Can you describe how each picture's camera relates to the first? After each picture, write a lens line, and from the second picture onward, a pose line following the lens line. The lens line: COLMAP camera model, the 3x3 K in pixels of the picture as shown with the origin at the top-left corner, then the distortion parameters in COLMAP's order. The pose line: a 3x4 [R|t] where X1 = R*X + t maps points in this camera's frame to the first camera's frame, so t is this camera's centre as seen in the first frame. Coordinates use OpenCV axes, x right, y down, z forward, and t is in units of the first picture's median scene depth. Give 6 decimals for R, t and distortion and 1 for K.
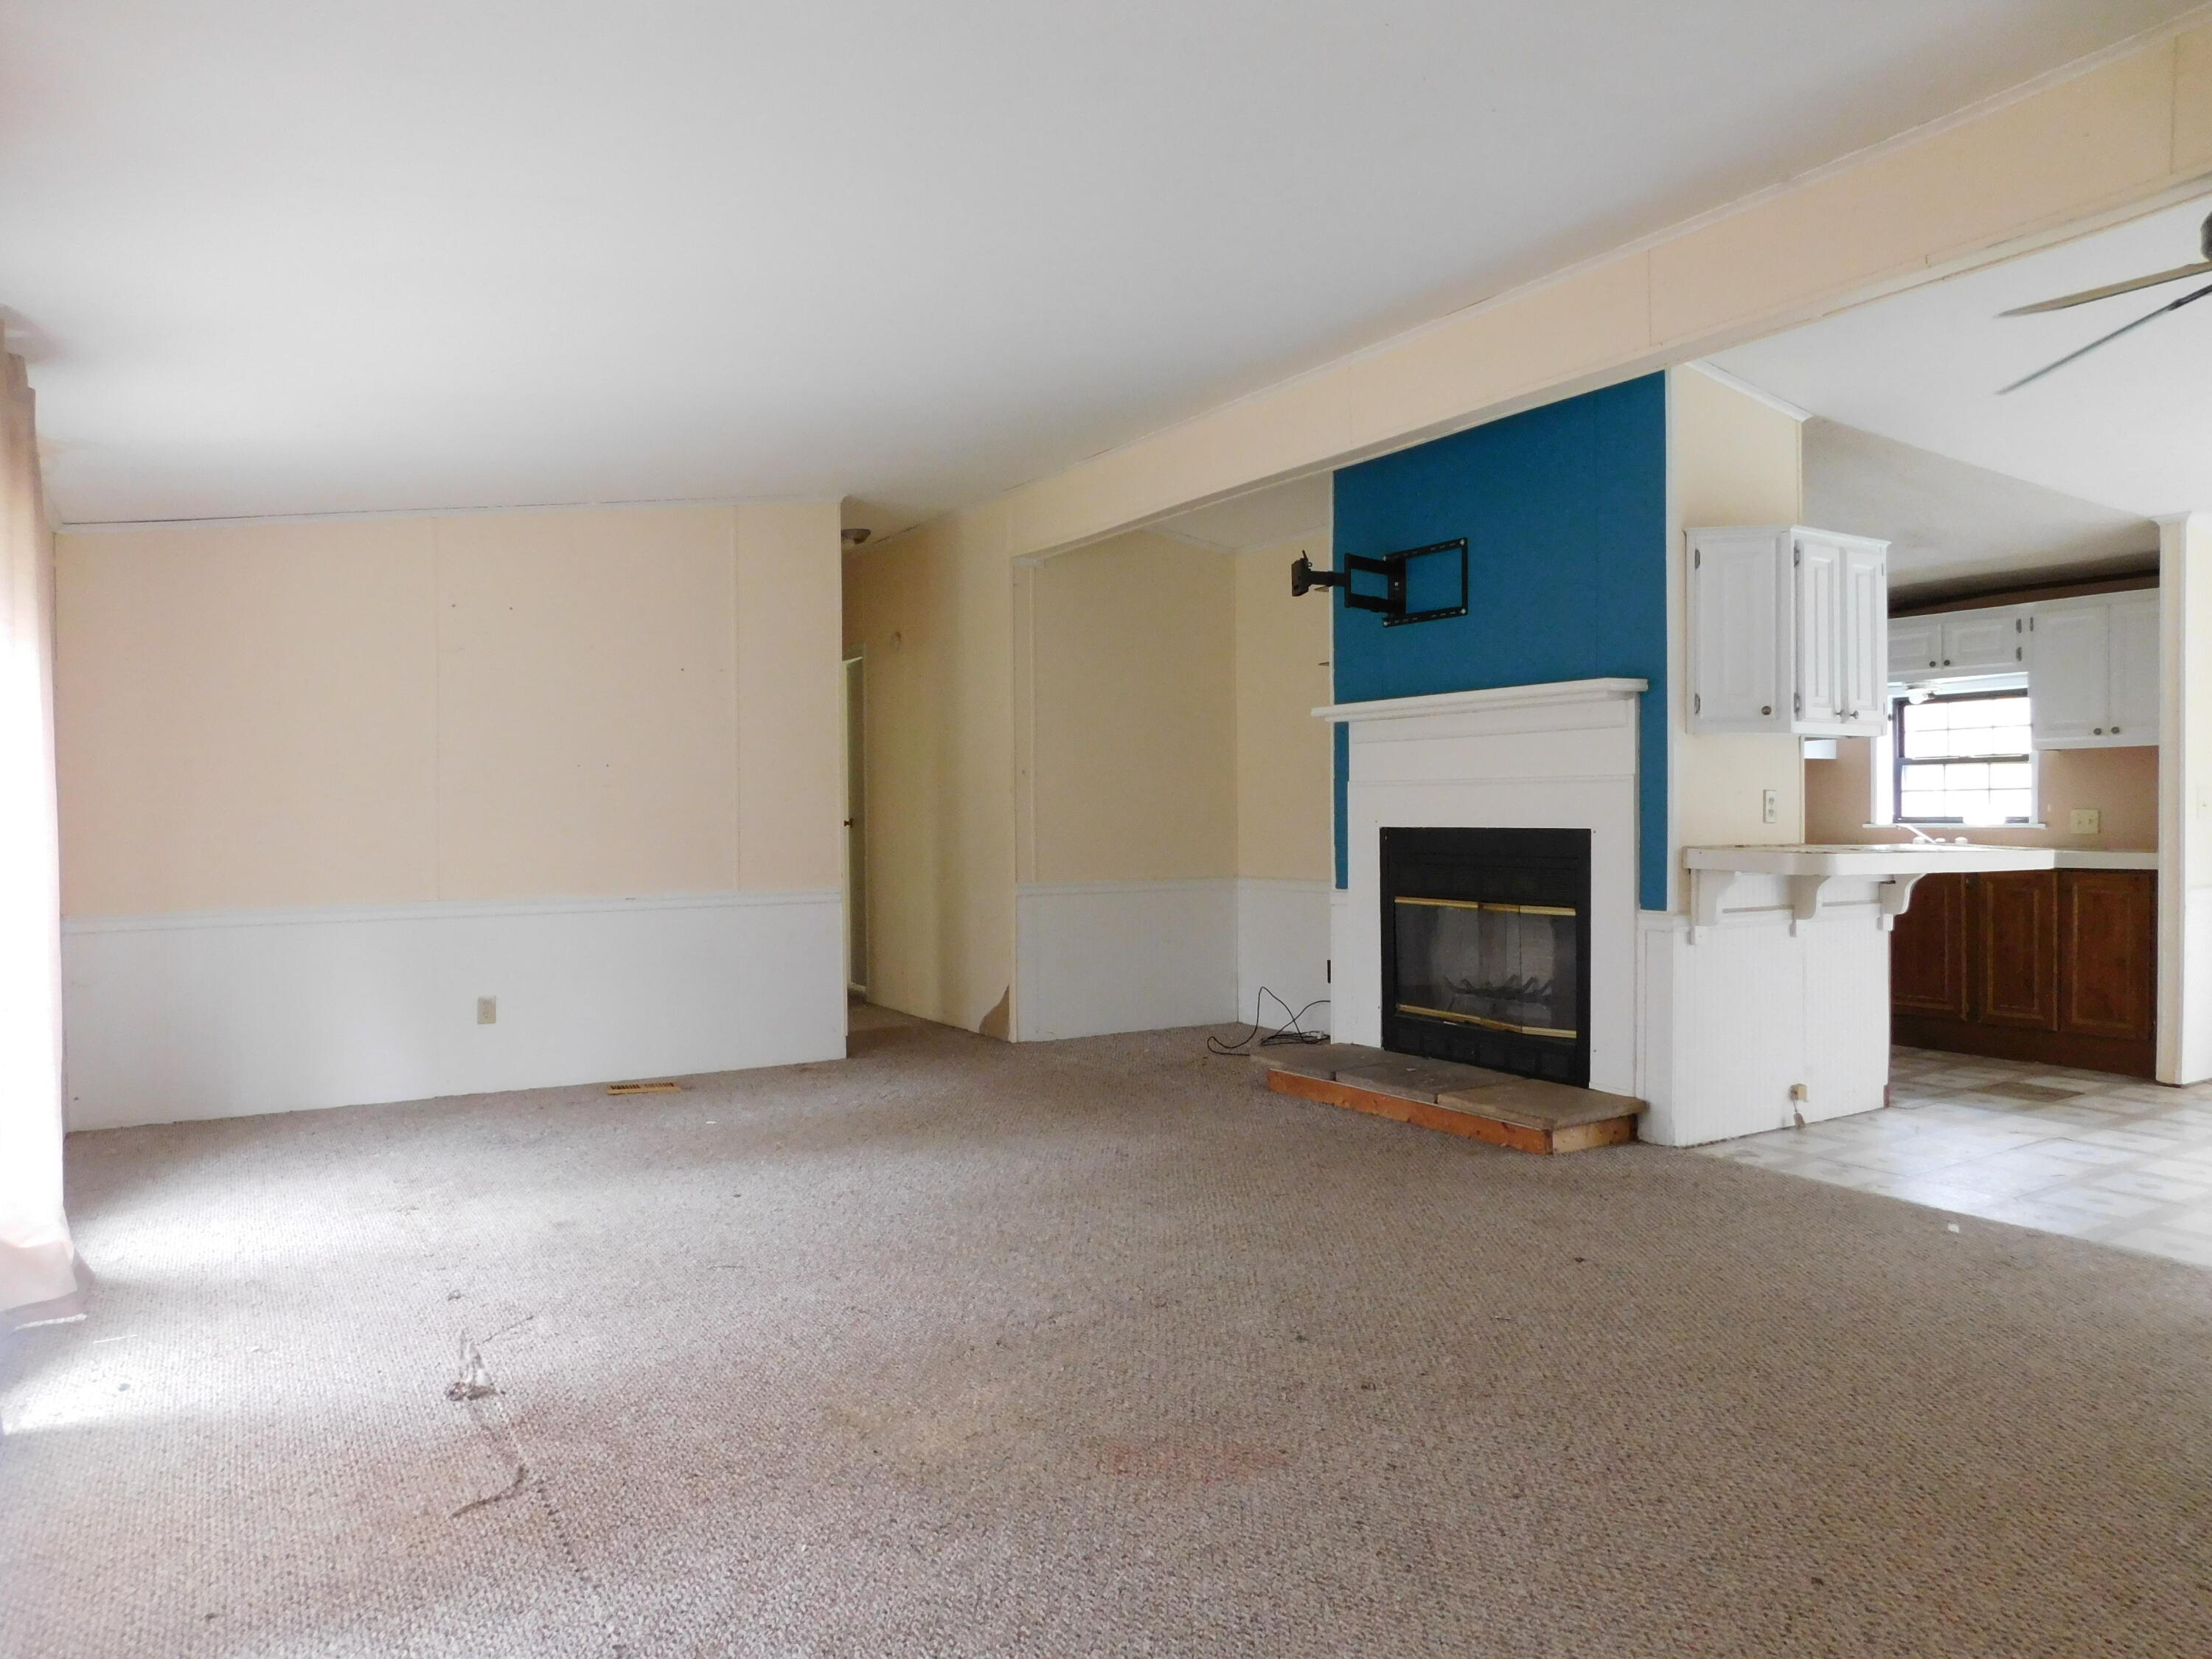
lens RADIAL K [[1453.9, 0, 1106.8], [0, 1453.9, 833.2], [0, 0, 1]] dist [-0.076344, 0.055140]
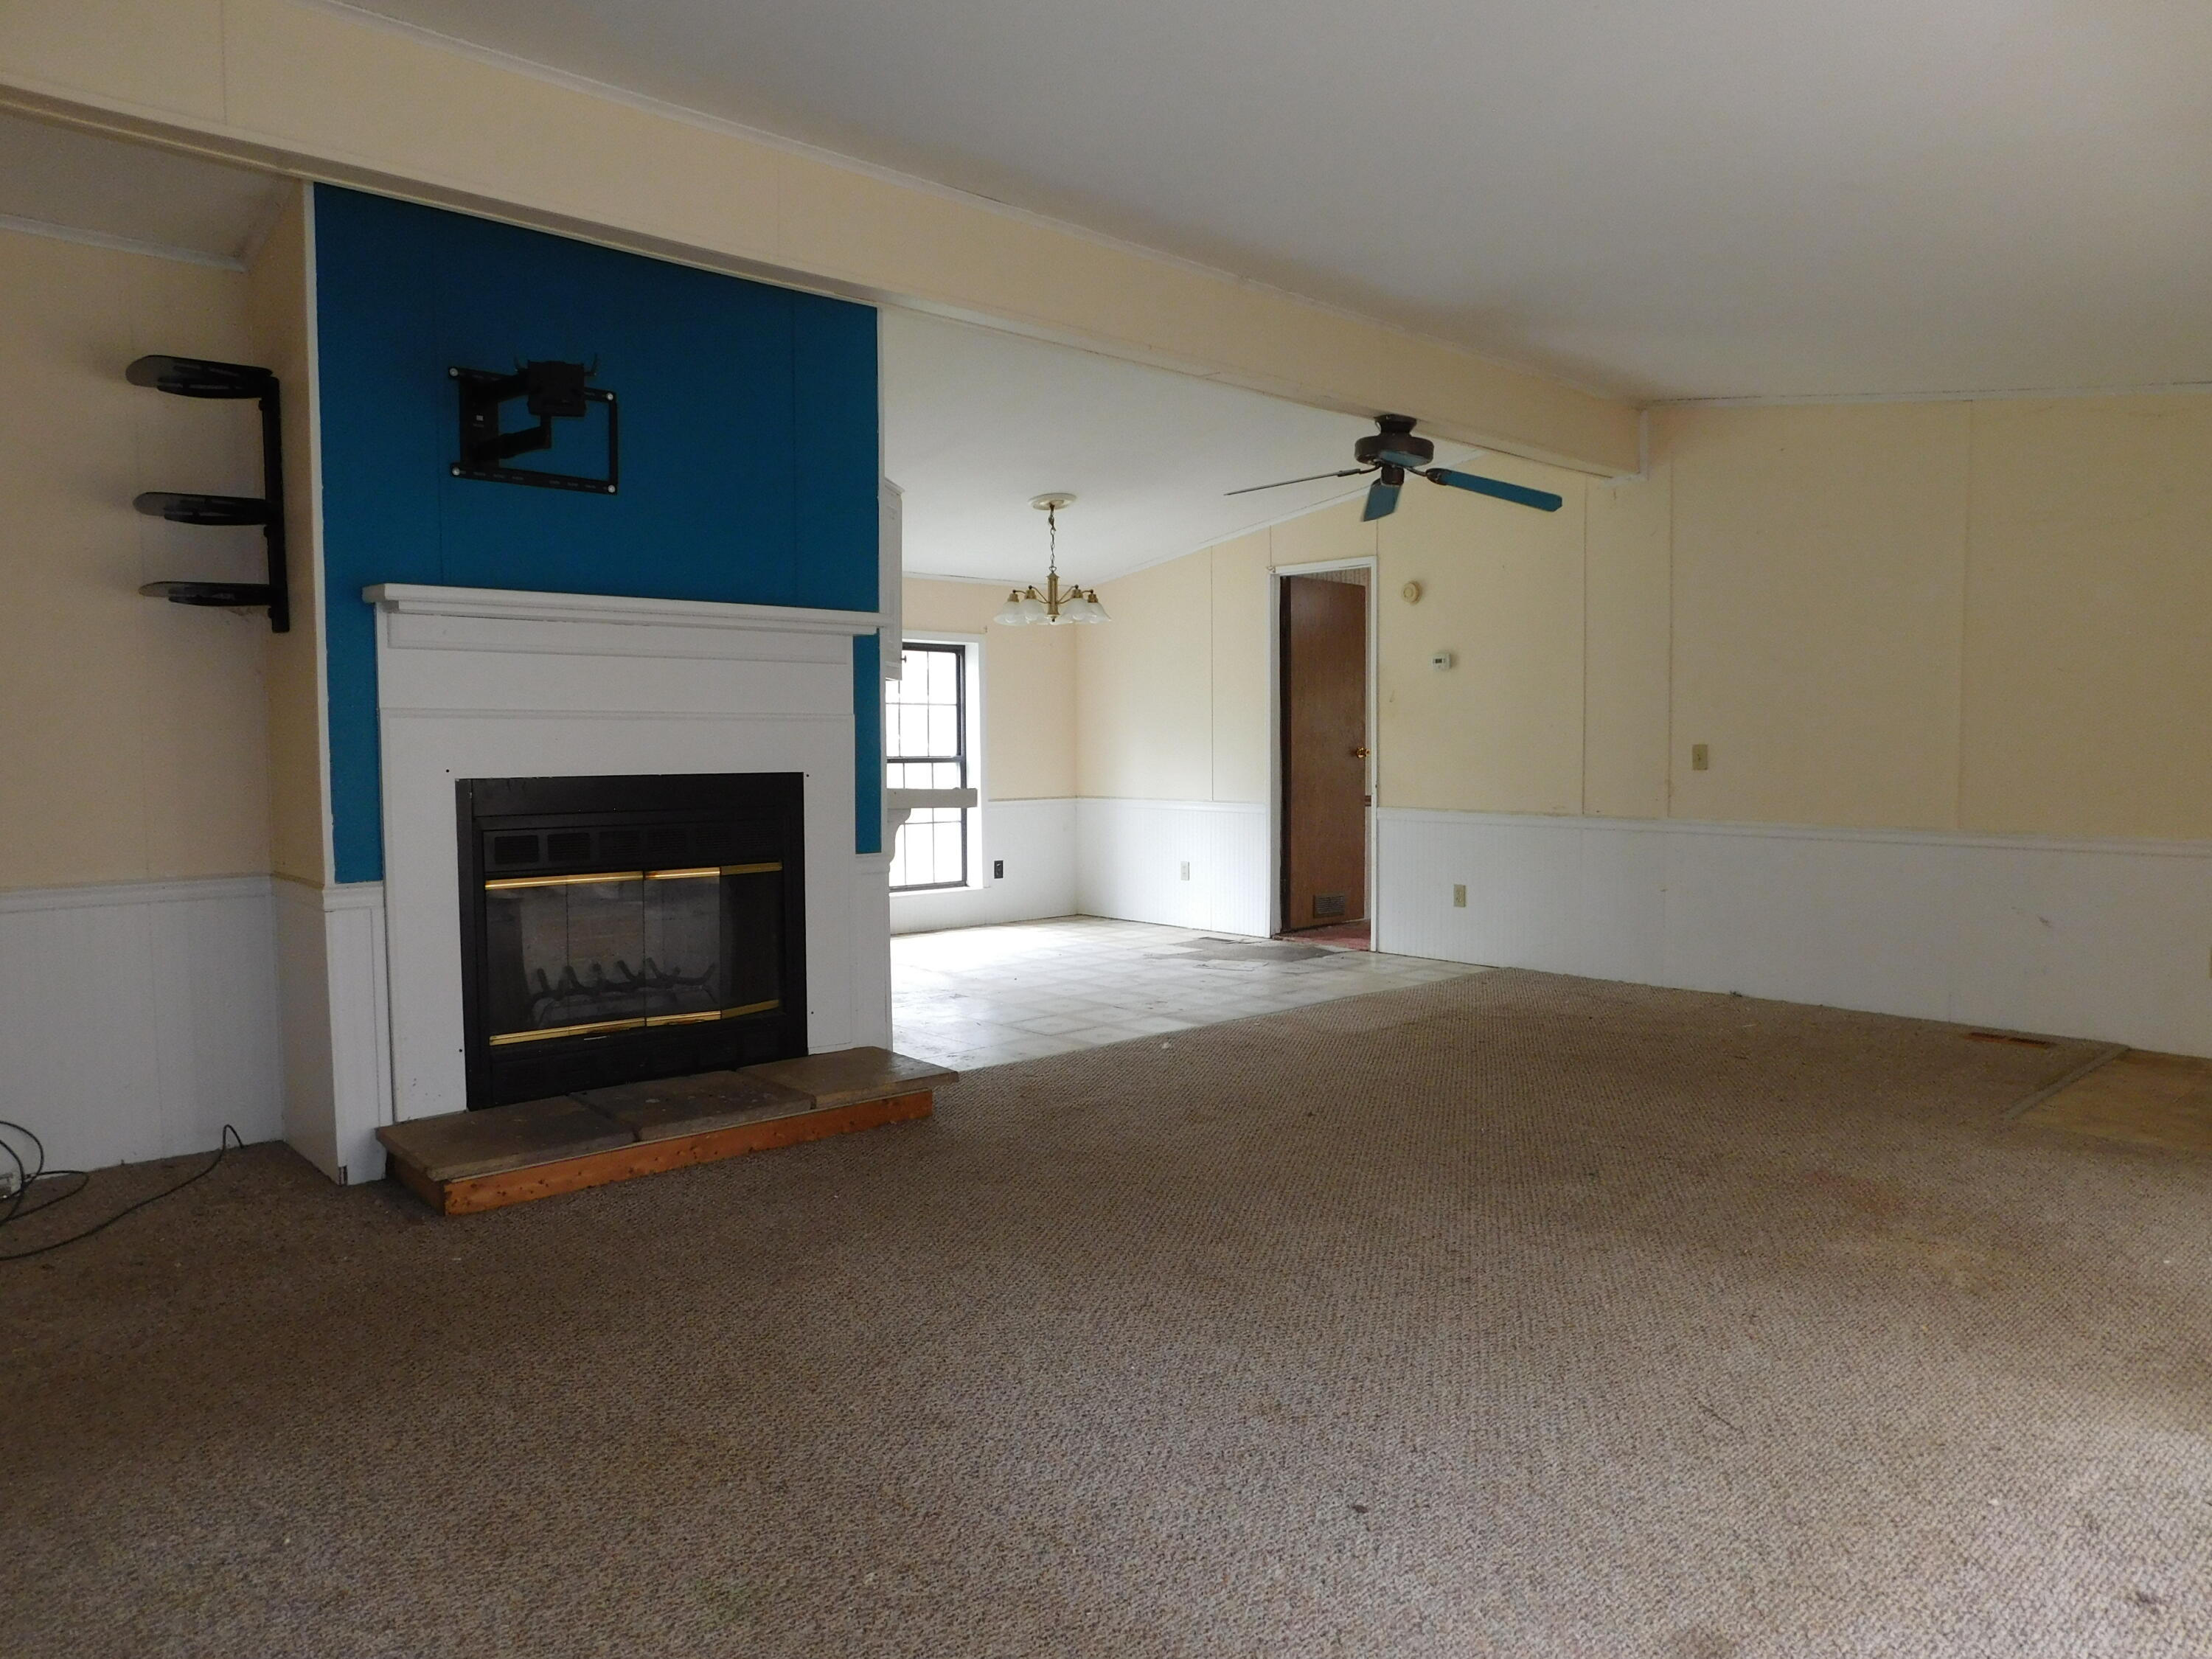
lens RADIAL K [[1453.9, 0, 1099.3], [0, 1453.9, 826.5], [0, 0, 1]] dist [-0.076344, 0.055140]
pose [[-0.167553, -0.047384, 0.984724, -0.616230], [0.020436, 0.998463, 0.051523, -0.012454], [-0.985651, 0.028757, -0.166327, 0.997185]]
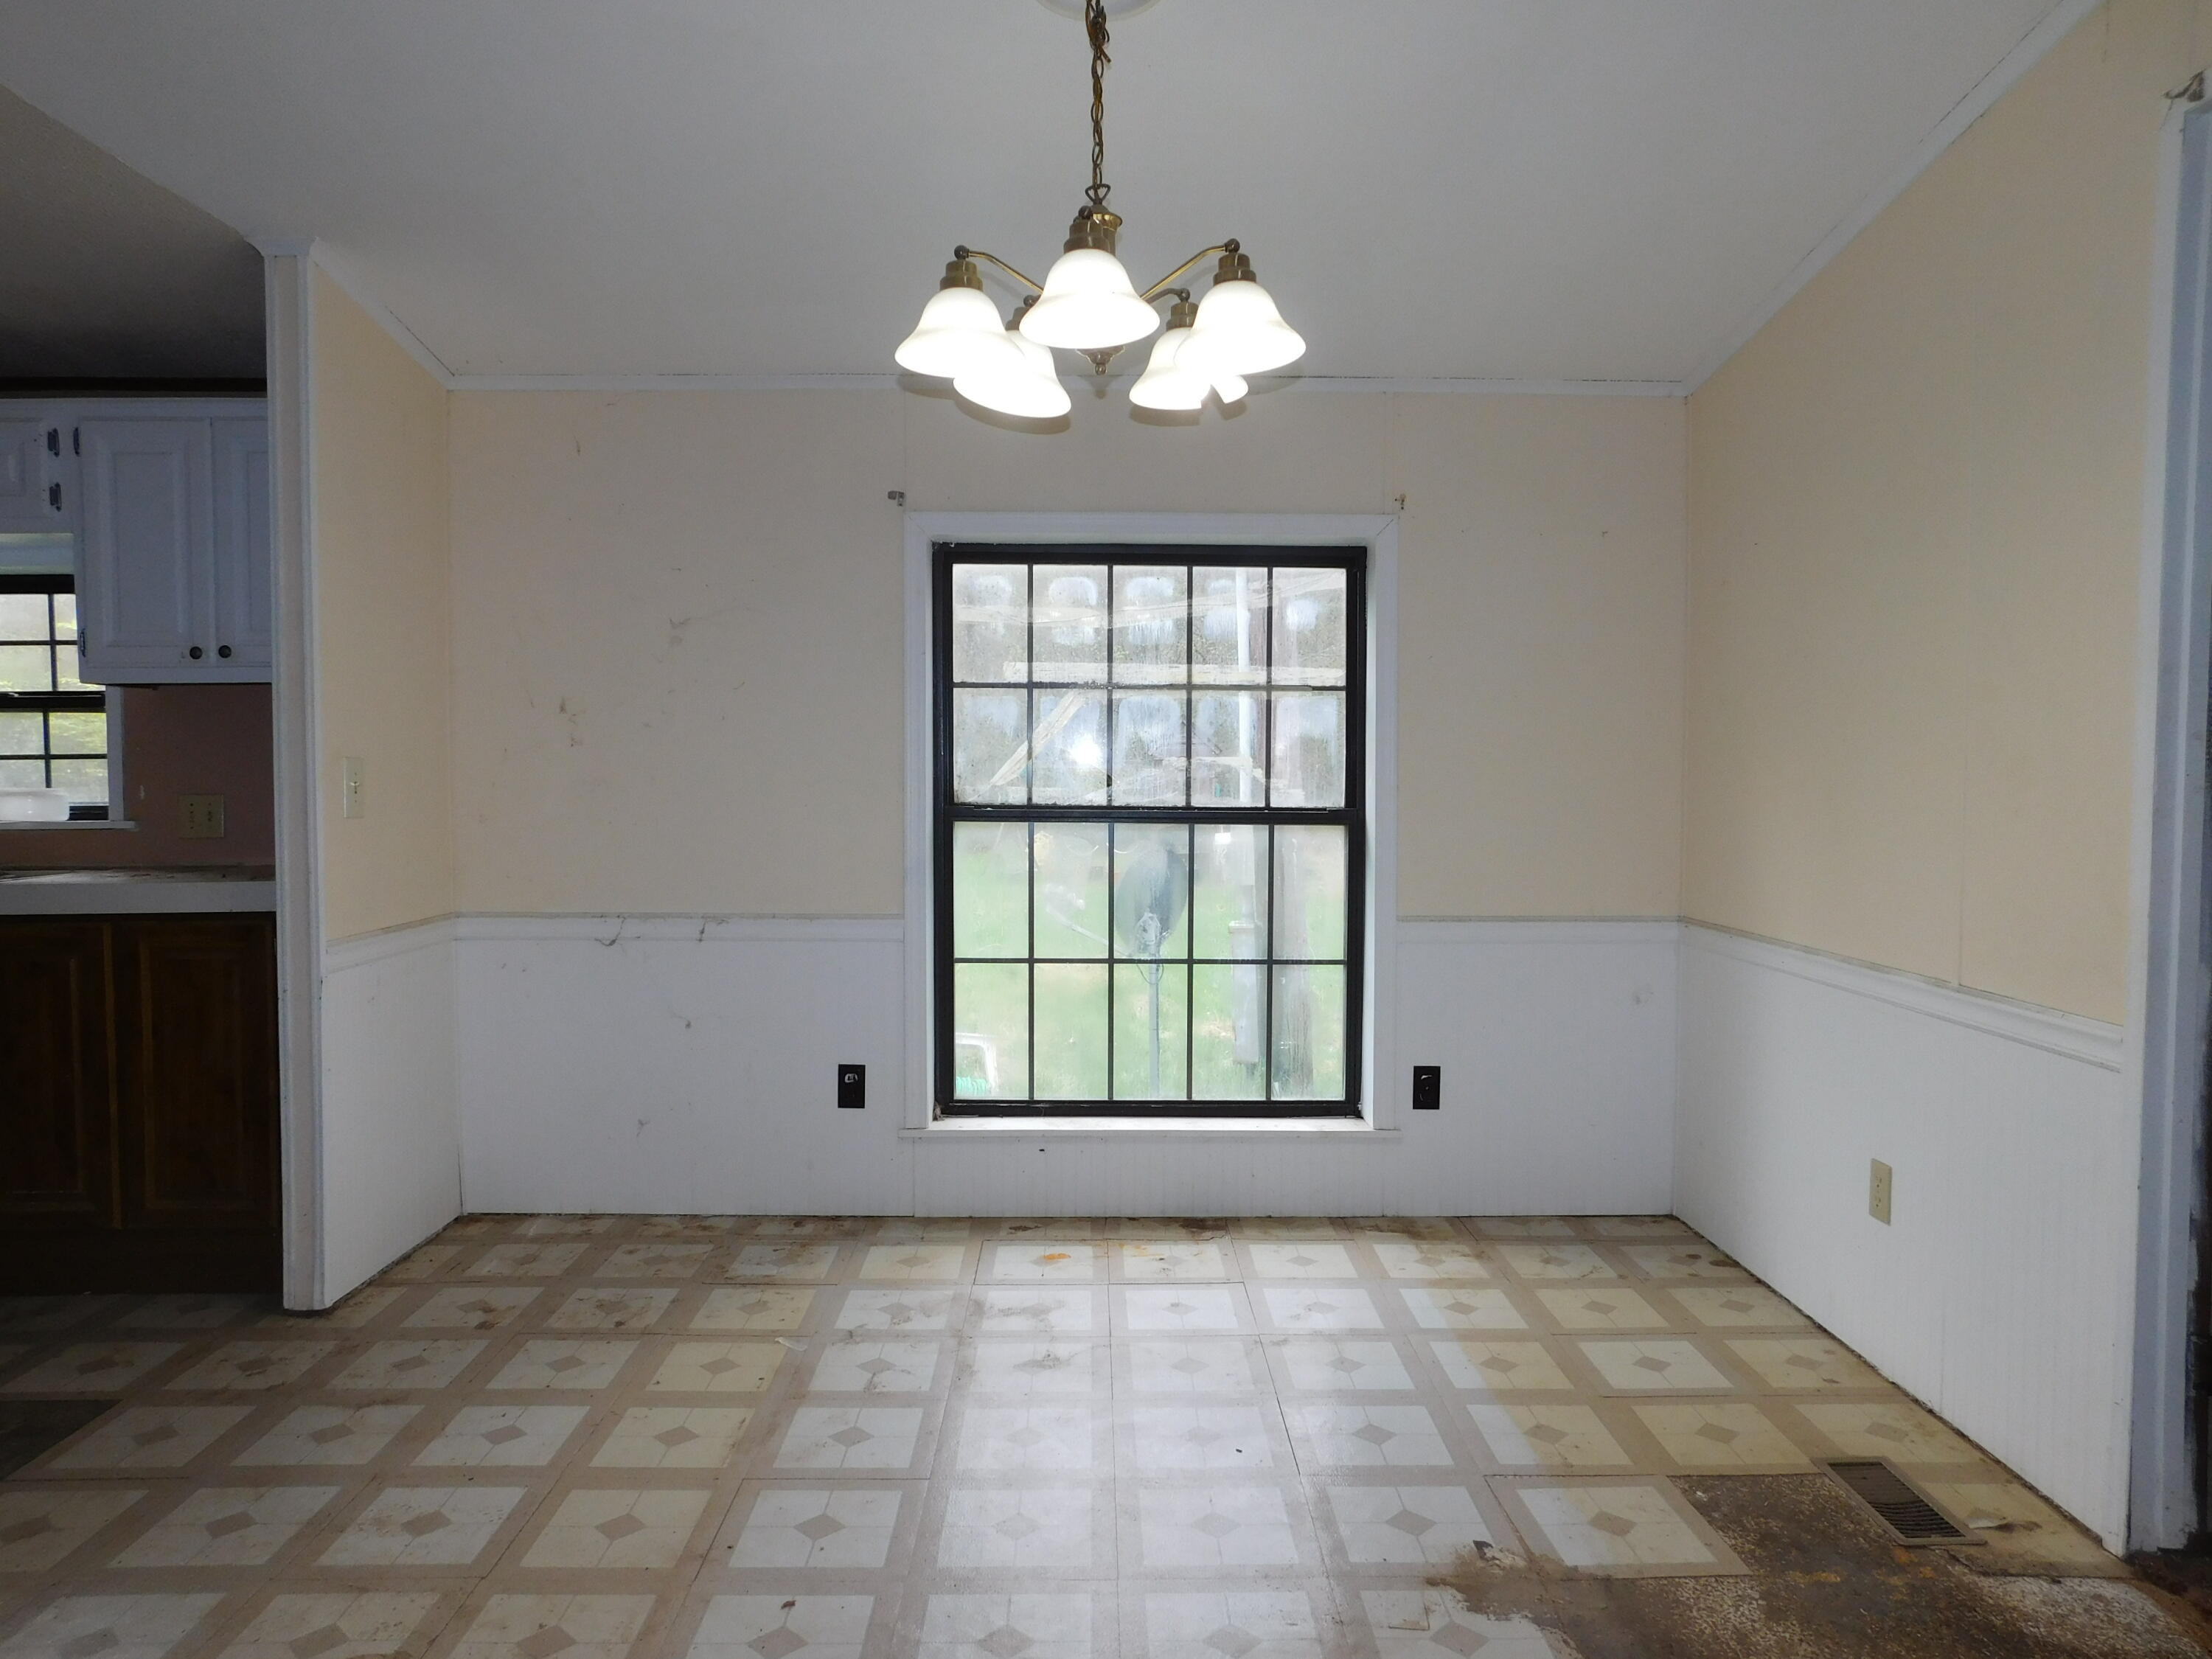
lens RADIAL K [[1453.9, 0, 1093.8], [0, 1453.9, 818.9], [0, 0, 1]] dist [-0.076344, 0.055140]
pose [[0.520835, -0.025746, 0.853269, 0.540485], [0.006968, 0.999640, 0.025910, -0.026621], [-0.853629, -0.007549, 0.520827, 0.555828]]
